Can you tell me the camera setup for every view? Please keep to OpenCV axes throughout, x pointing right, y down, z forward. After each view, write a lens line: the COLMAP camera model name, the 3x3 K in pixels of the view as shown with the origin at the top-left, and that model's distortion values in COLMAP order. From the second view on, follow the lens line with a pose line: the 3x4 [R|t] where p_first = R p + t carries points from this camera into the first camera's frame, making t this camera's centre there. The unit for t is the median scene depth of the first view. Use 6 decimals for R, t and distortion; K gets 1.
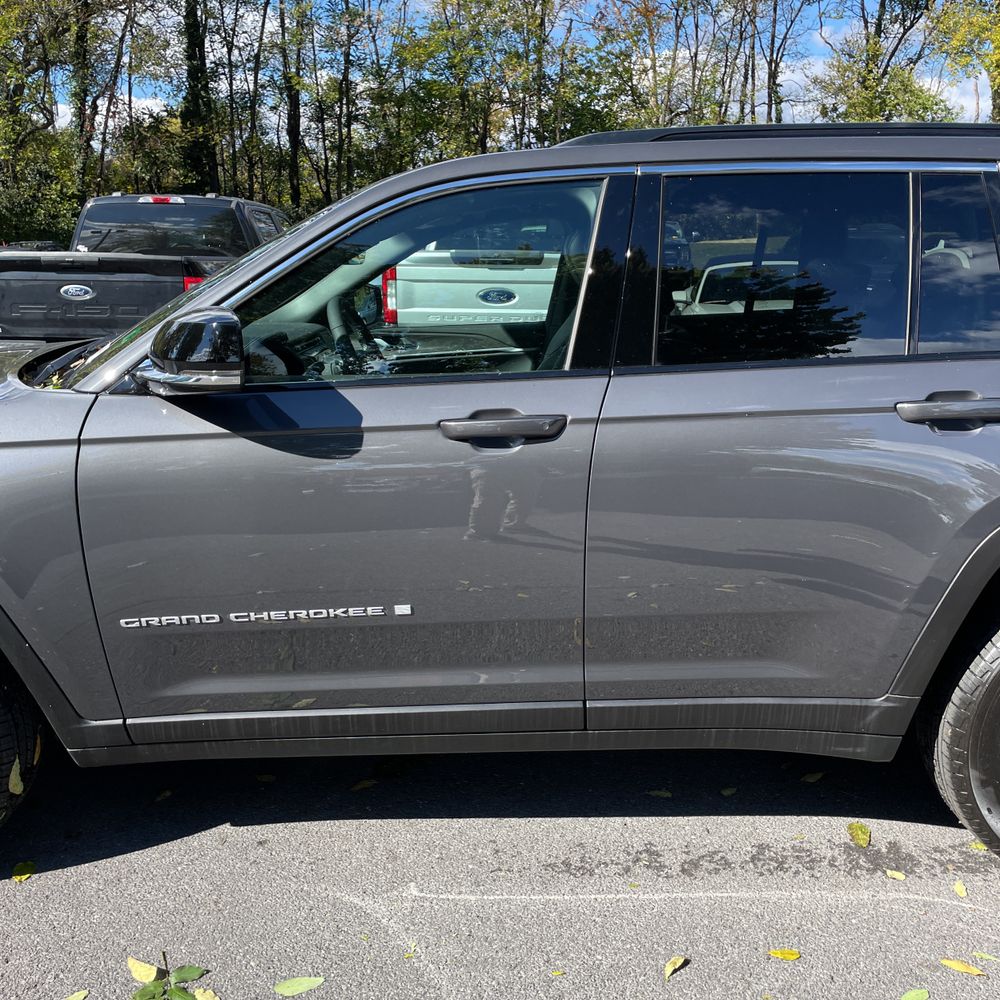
lens RADIAL K [[1023.5, 0, 506.5], [0, 1023.5, 503.2], [0, 0, 1]] dist [0.029727, 0.000000]
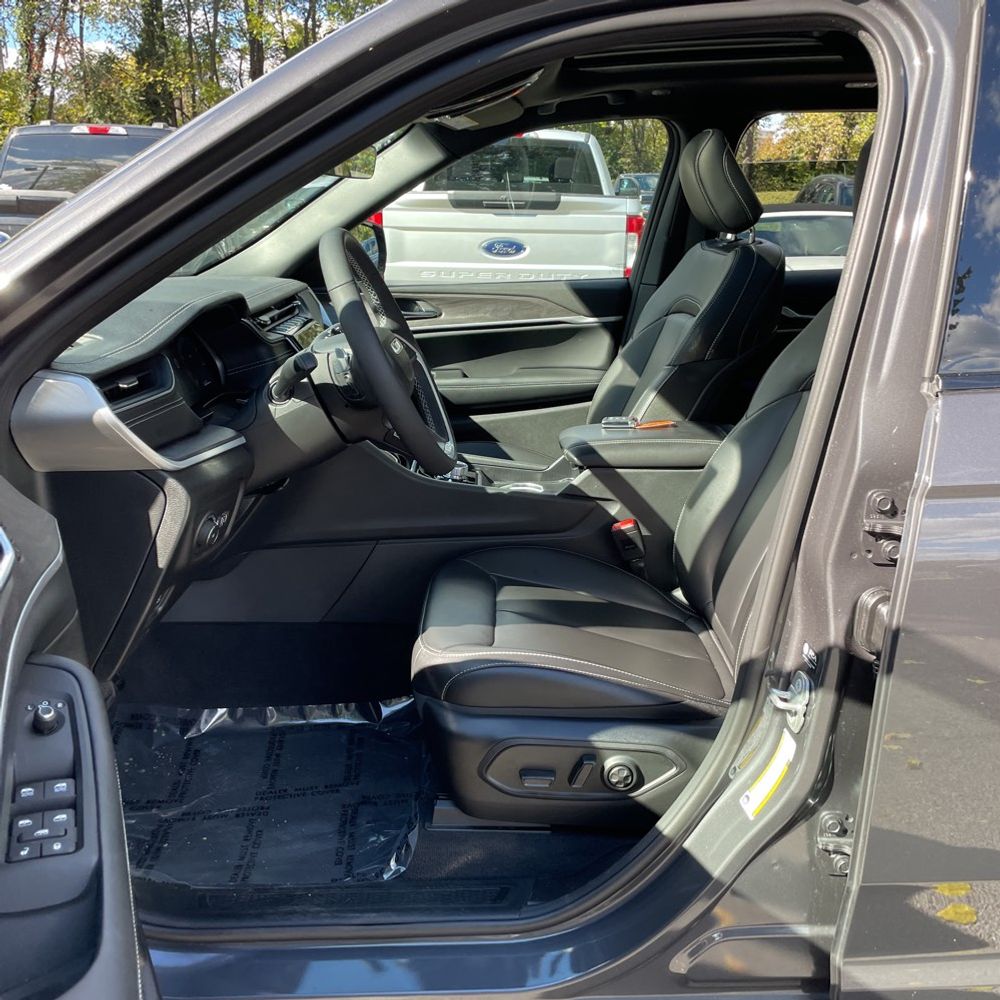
lens RADIAL K [[1023.5, 0, 509.1], [0, 1023.5, 517.4], [0, 0, 1]] dist [0.029727, 0.000000]
pose [[0.999527, -0.002006, 0.030678, -0.031719], [0.000382, 0.998602, 0.052859, -0.027241], [-0.030741, -0.052822, 0.998131, 0.155887]]
